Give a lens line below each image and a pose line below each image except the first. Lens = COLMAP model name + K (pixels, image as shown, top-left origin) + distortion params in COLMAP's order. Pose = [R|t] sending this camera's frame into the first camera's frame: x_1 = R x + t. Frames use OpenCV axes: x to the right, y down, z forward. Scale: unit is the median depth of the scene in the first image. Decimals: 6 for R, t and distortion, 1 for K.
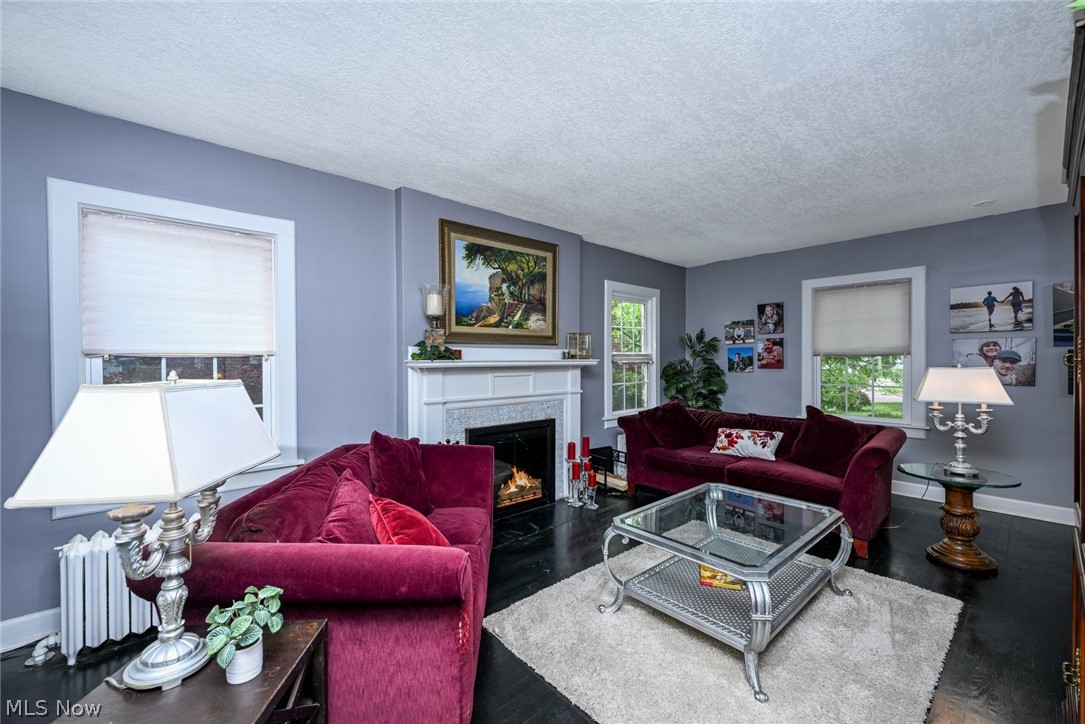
lens RADIAL K [[428.8, 0, 542.1], [0, 428.8, 360.4], [0, 0, 1]] dist [-0.001189, 0.000288]
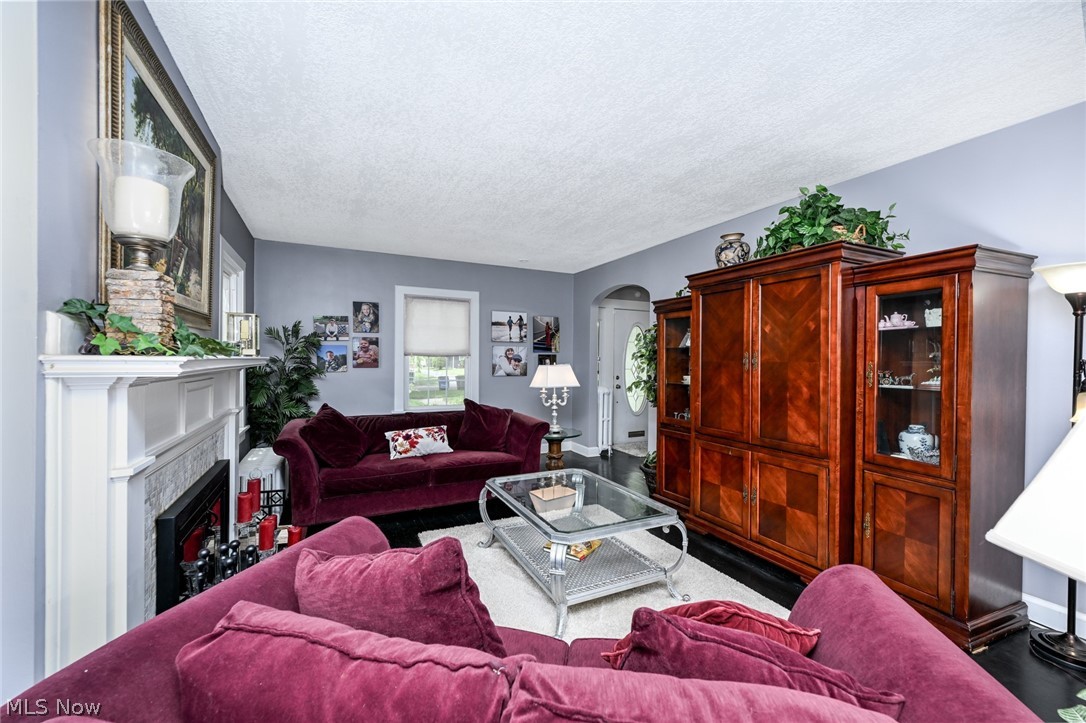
lens RADIAL K [[429.2, 0, 541.3], [0, 429.2, 361.2], [0, 0, 1]] dist [-0.001189, 0.000288]
pose [[0.278739, 0.001330, 0.960366, -0.420899], [-0.006252, 0.999980, 0.000430, 0.001587], [-0.960347, -0.006124, 0.278742, 0.453638]]
